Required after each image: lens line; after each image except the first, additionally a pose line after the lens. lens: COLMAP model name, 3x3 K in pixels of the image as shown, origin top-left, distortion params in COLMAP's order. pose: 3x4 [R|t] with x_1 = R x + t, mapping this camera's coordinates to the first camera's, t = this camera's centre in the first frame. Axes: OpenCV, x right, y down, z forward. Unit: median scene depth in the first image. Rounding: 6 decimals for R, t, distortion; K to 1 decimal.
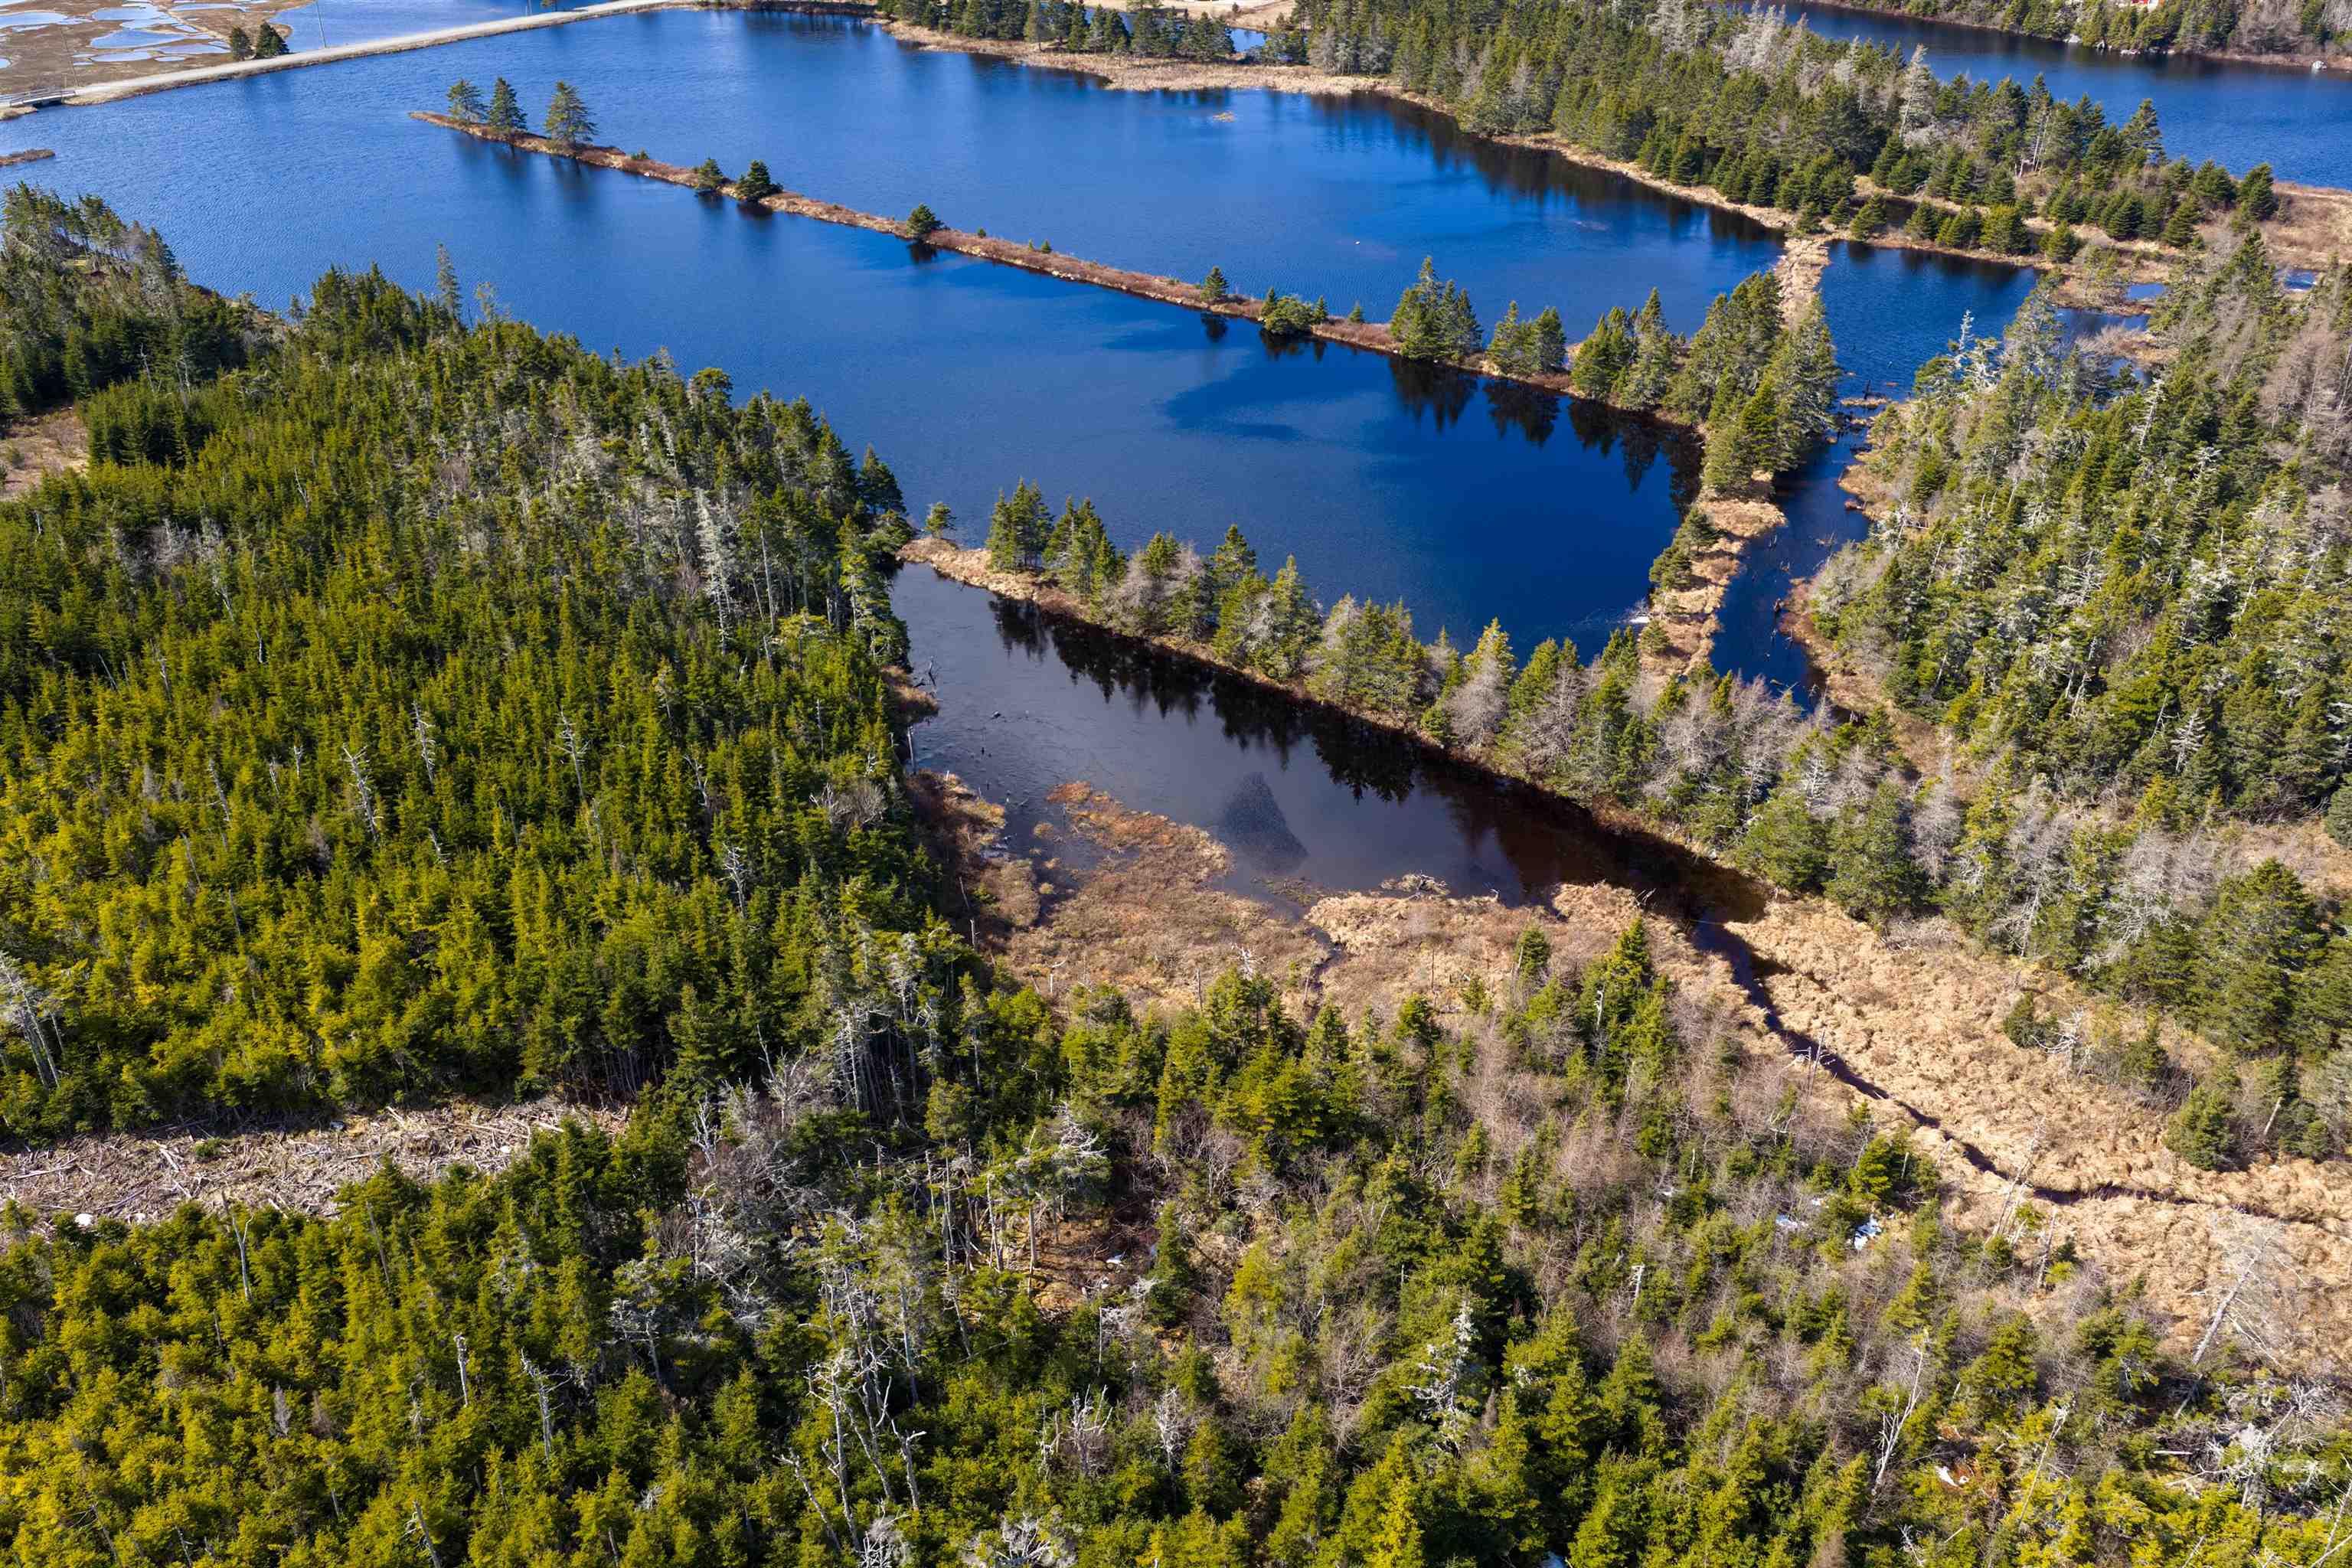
lens RADIAL K [[1944.6, 0, 1153.2], [0, 1944.6, 762.2], [0, 0, 1]] dist [0.023964, -0.041985]
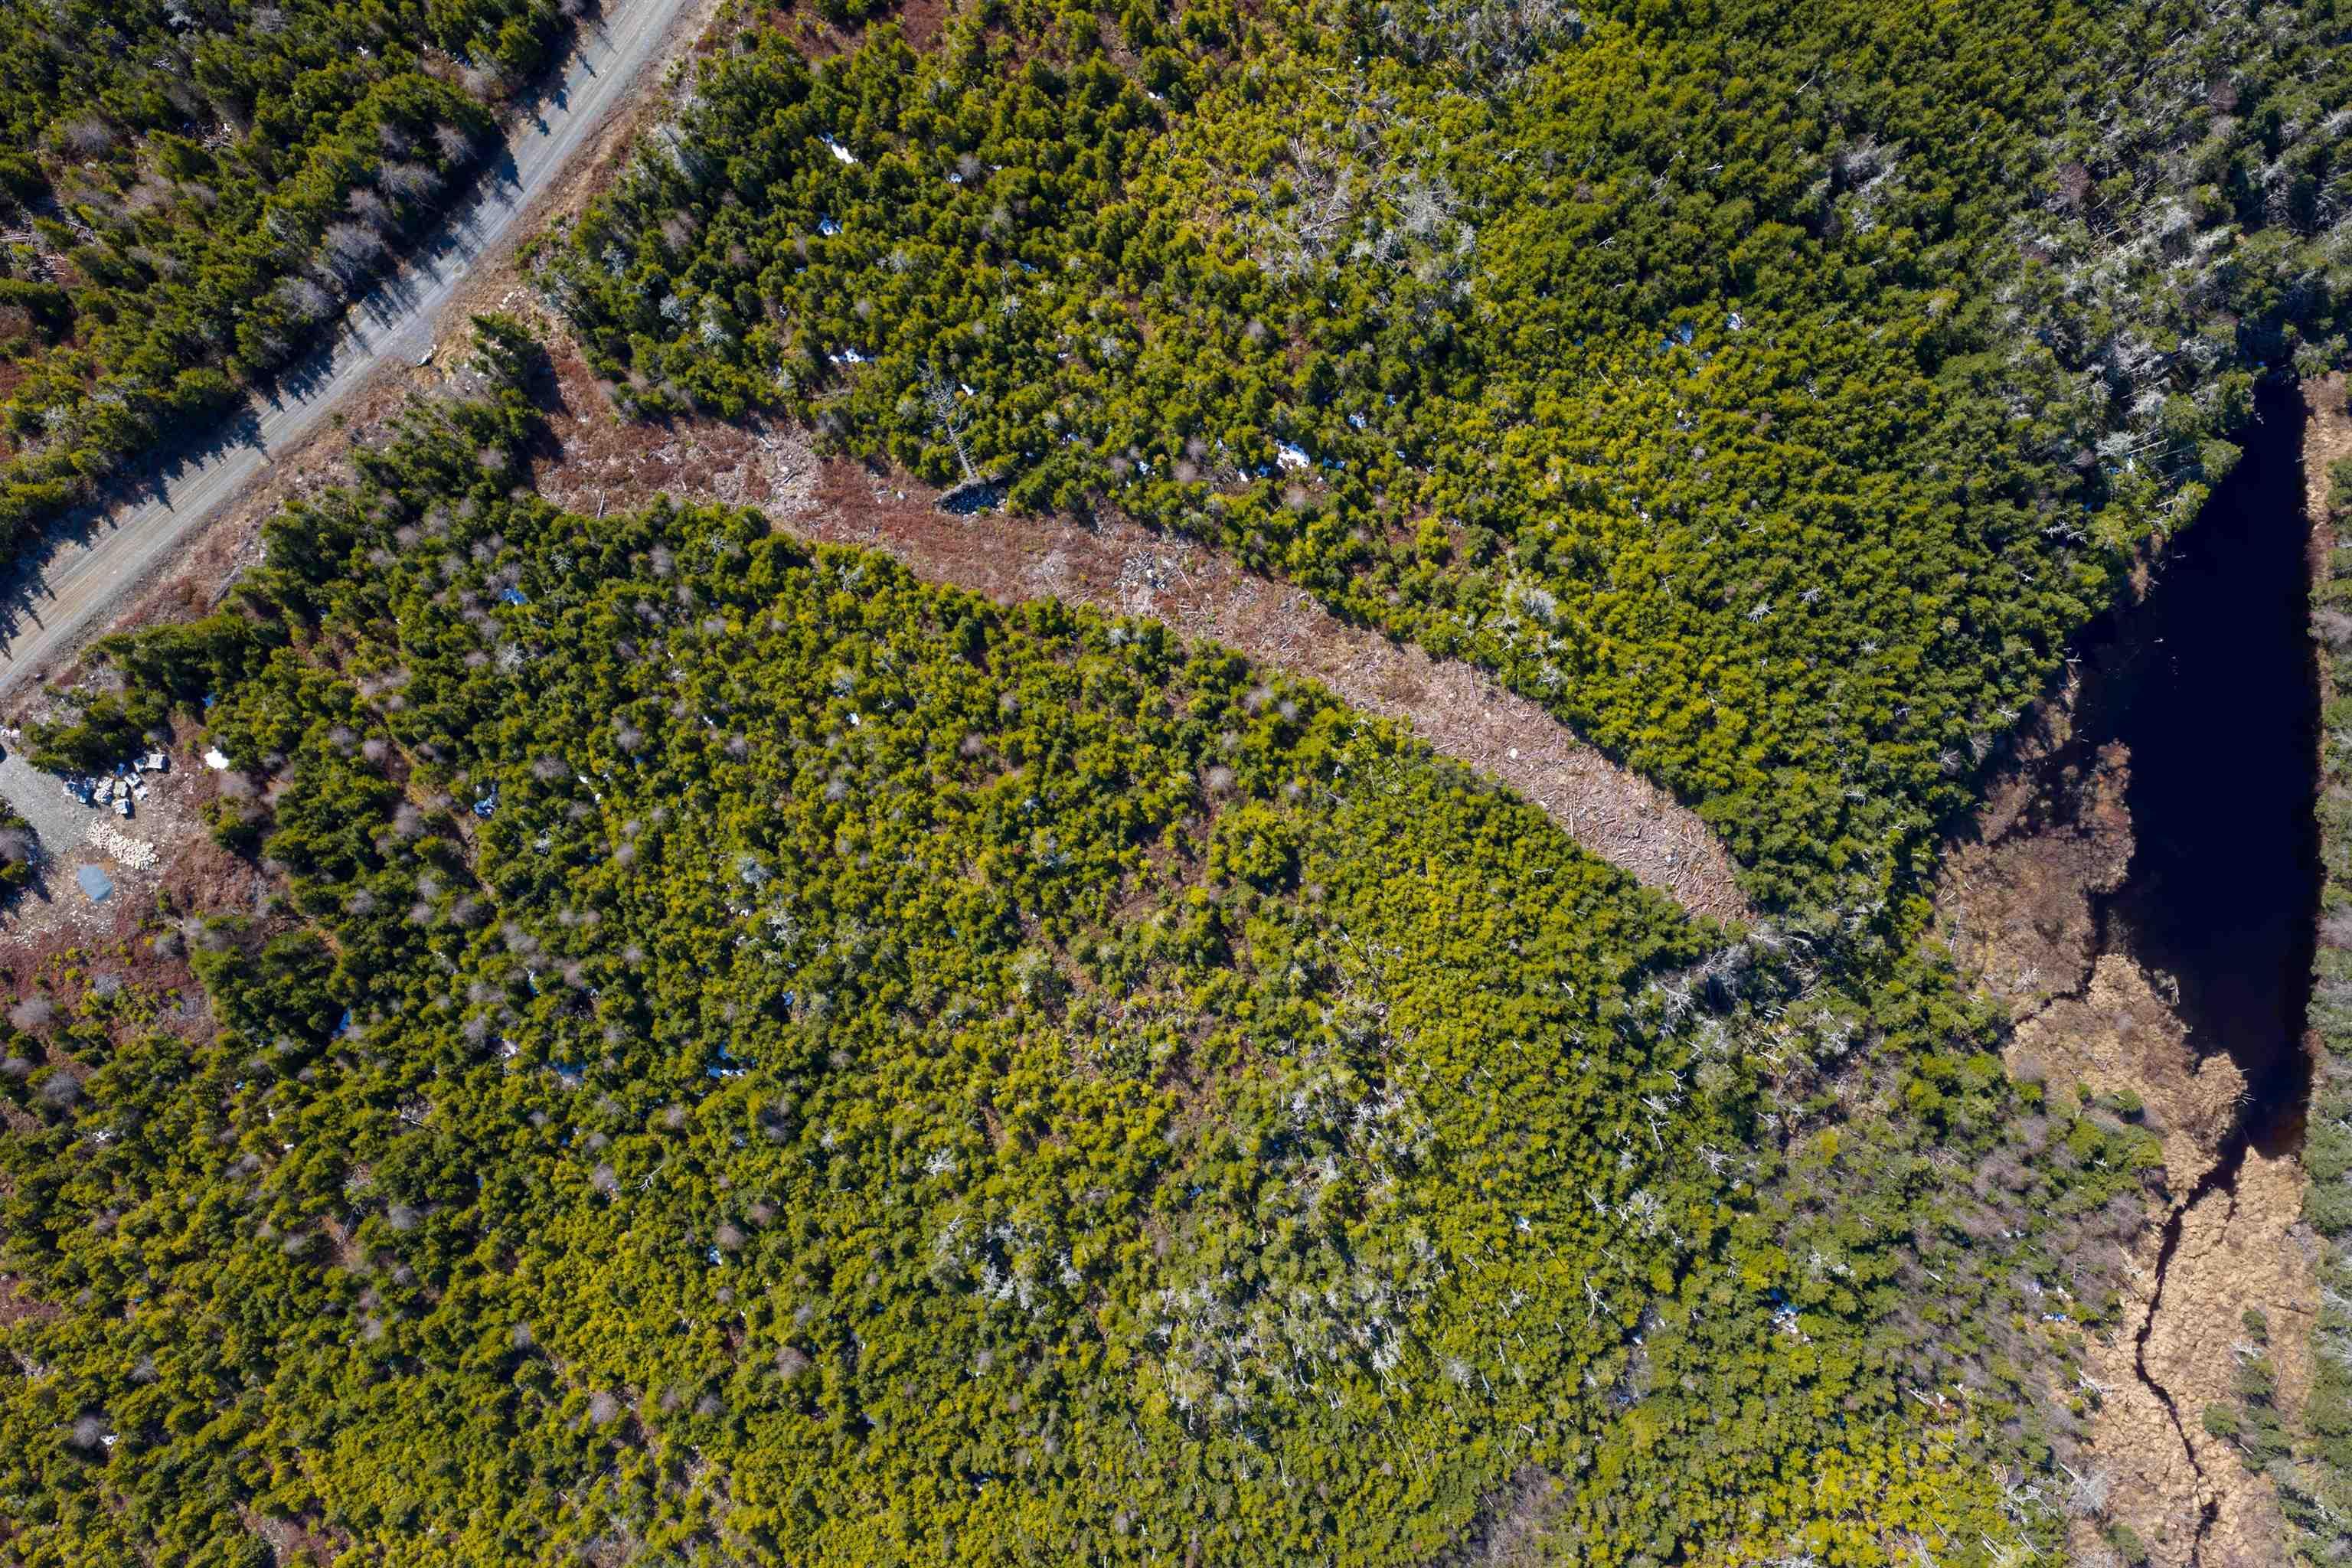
lens RADIAL K [[1944.6, 0, 1170.6], [0, 1944.6, 783.1], [0, 0, 1]] dist [0.023964, -0.041985]
pose [[0.651568, 0.758576, -0.004576, -0.316112], [-0.379596, 0.331260, 0.863813, -0.643904], [0.656784, -0.561096, 0.503791, -0.177969]]
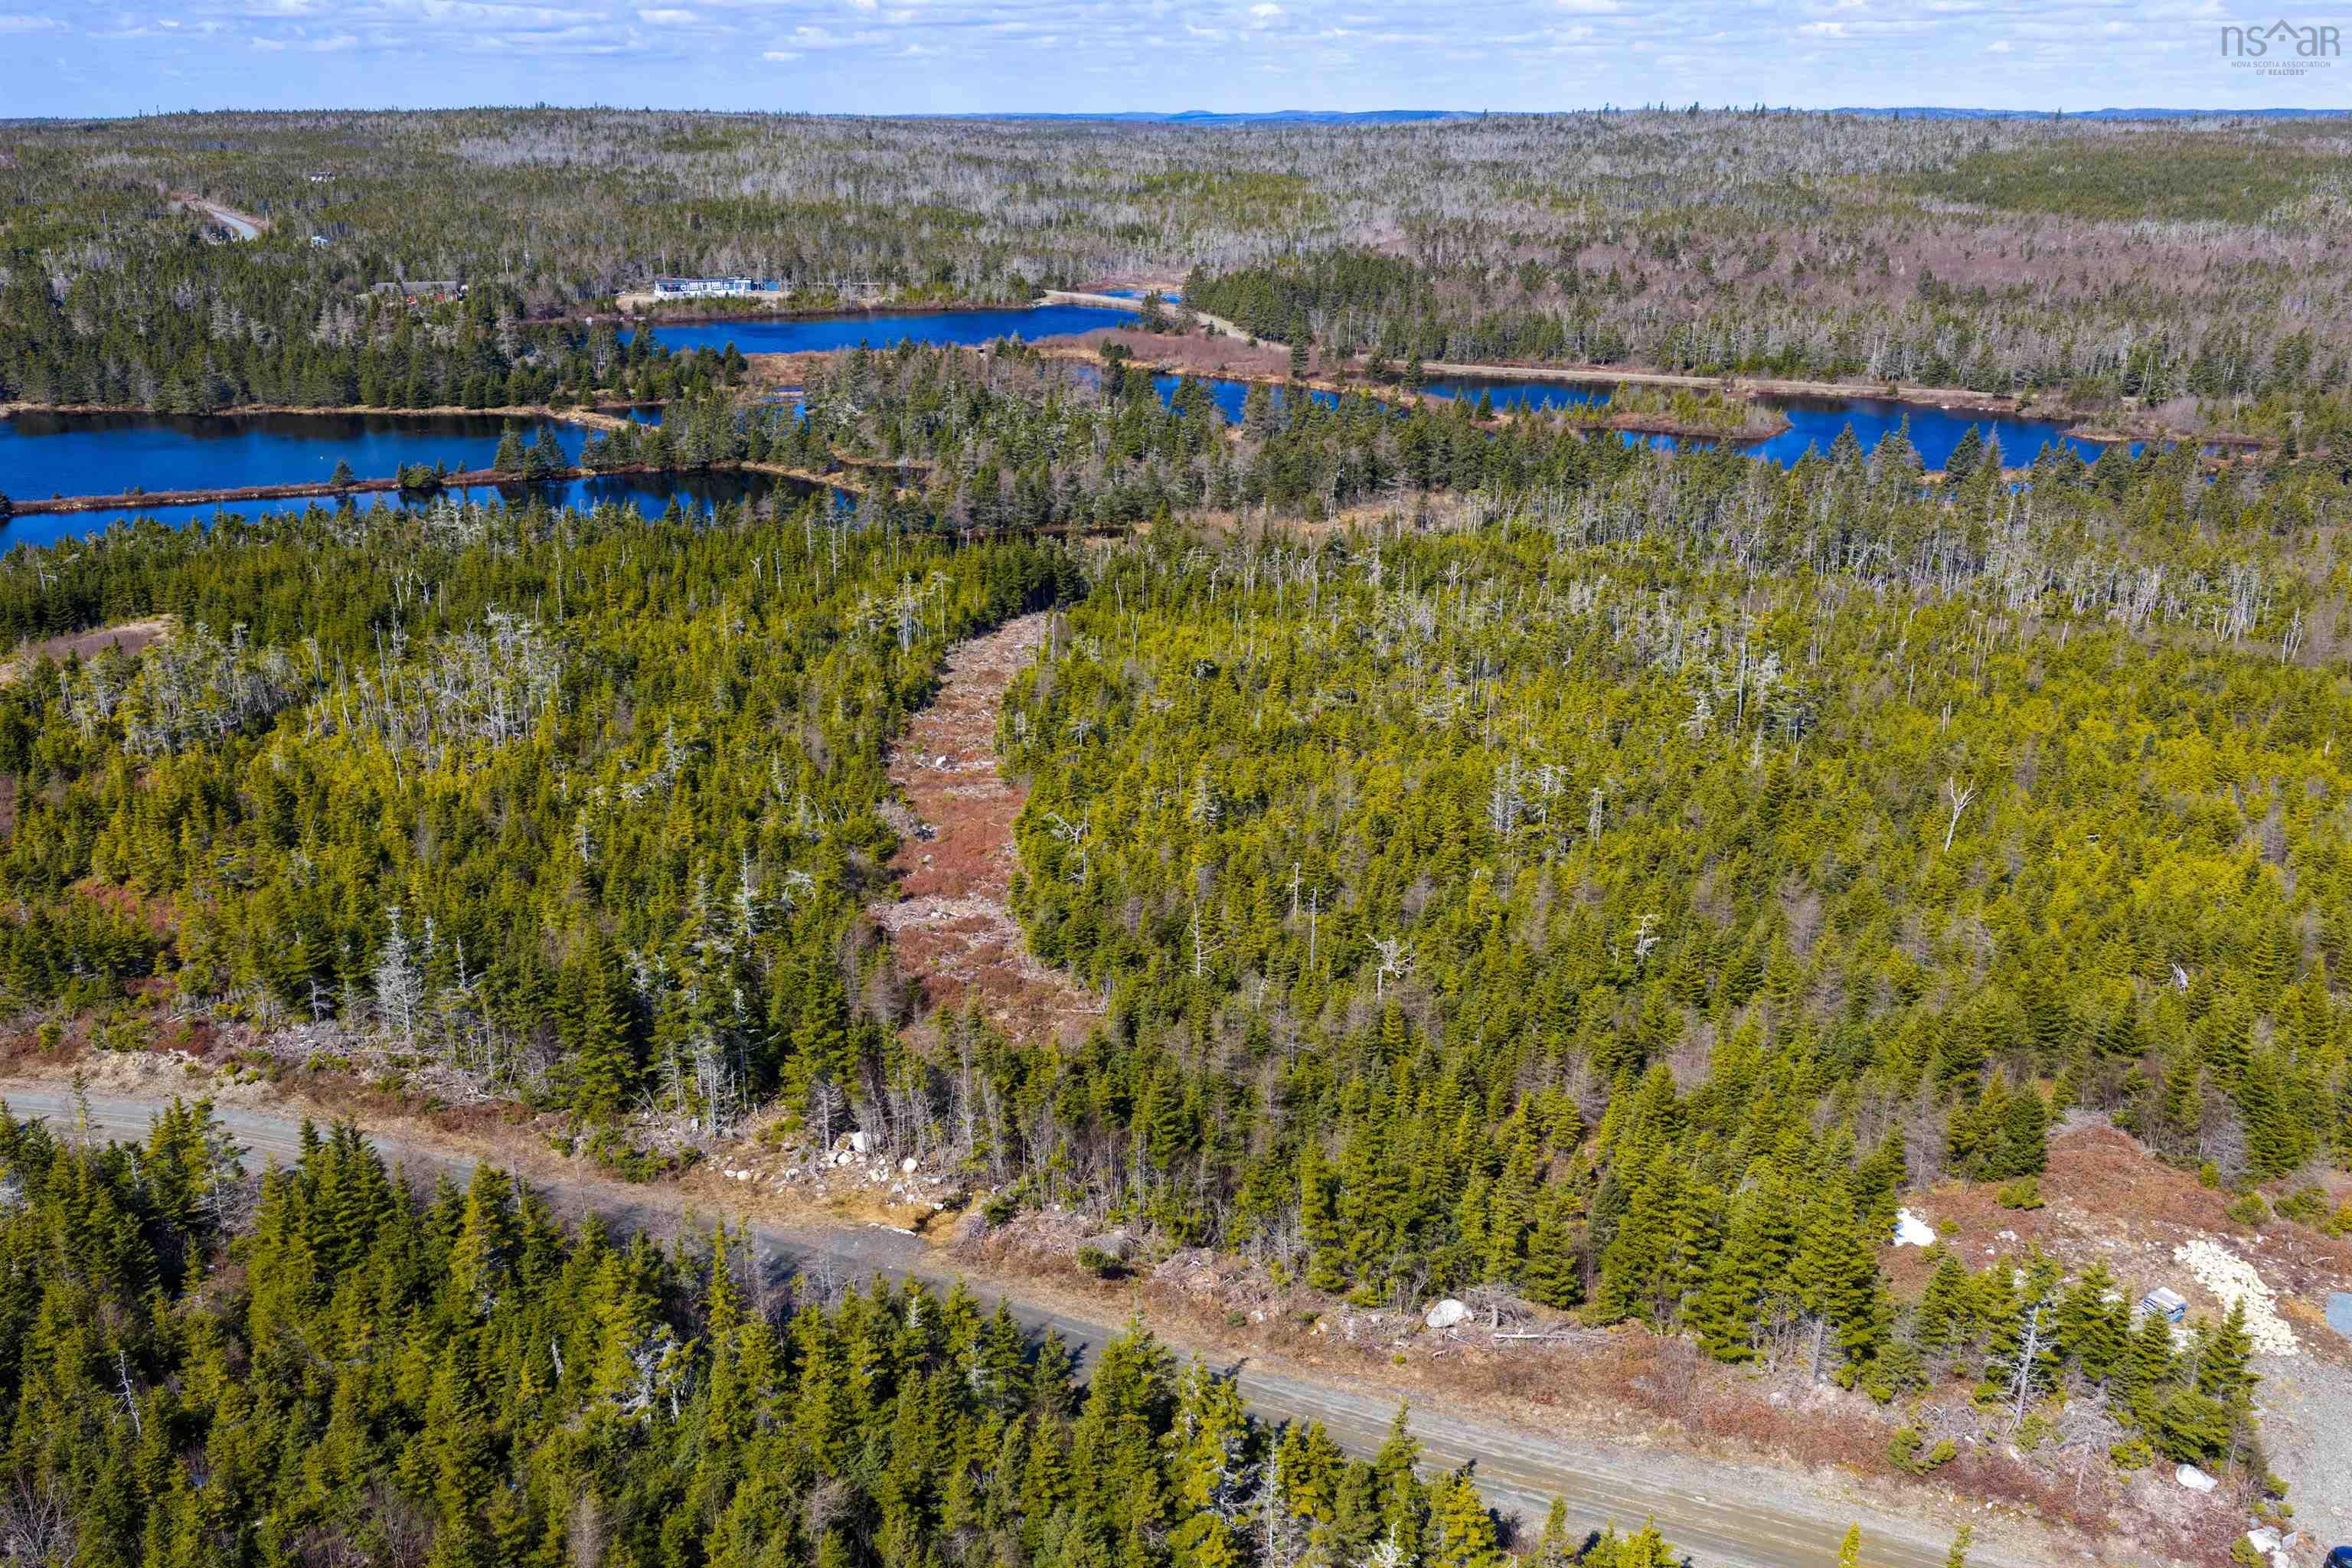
lens RADIAL K [[1944.6, 0, 1155.8], [0, 1944.6, 773.0], [0, 0, 1]] dist [0.023964, -0.041985]
pose [[0.471452, -0.279500, 0.836428, -0.994443], [0.432338, 0.899906, 0.057025, 0.125524], [-0.768646, 0.334735, 0.545101, -0.130916]]
